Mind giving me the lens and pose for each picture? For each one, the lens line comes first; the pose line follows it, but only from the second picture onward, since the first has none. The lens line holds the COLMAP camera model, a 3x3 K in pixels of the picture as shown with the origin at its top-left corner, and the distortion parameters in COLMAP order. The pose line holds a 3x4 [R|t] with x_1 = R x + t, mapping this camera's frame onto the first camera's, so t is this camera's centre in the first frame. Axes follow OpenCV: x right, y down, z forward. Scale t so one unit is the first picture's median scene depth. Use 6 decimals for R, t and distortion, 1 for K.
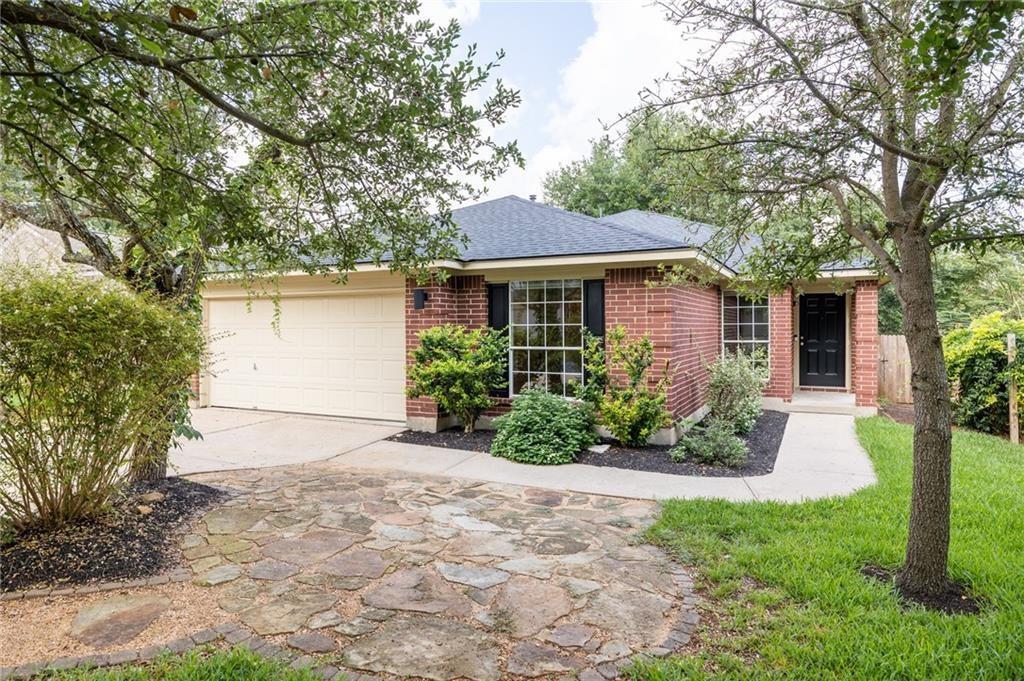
lens RADIAL K [[604.1, 0, 512.2], [0, 604.1, 325.1], [0, 0, 1]] dist [0.002593, 0.000069]
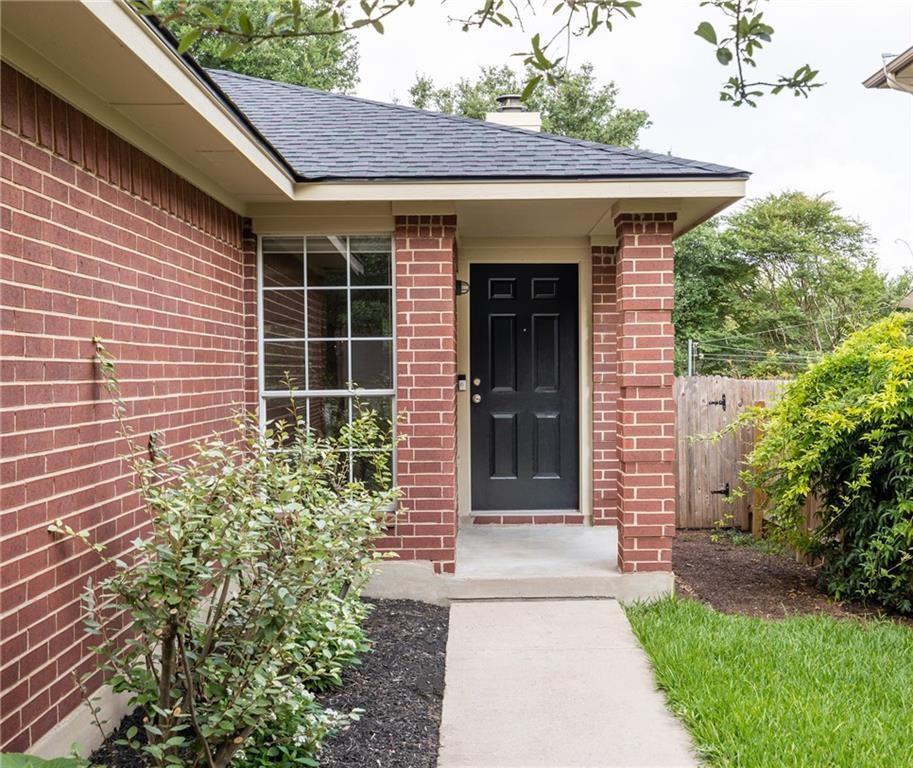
lens RADIAL K [[950.6, 0, 457.1], [0, 950.6, 383.9], [0, 0, 1]] dist [0.004480, 0.000000]
pose [[0.897843, -0.008218, 0.440238, 0.225809], [0.004733, 0.999948, 0.009014, 0.017989], [-0.440289, -0.006009, 0.897836, 0.514898]]
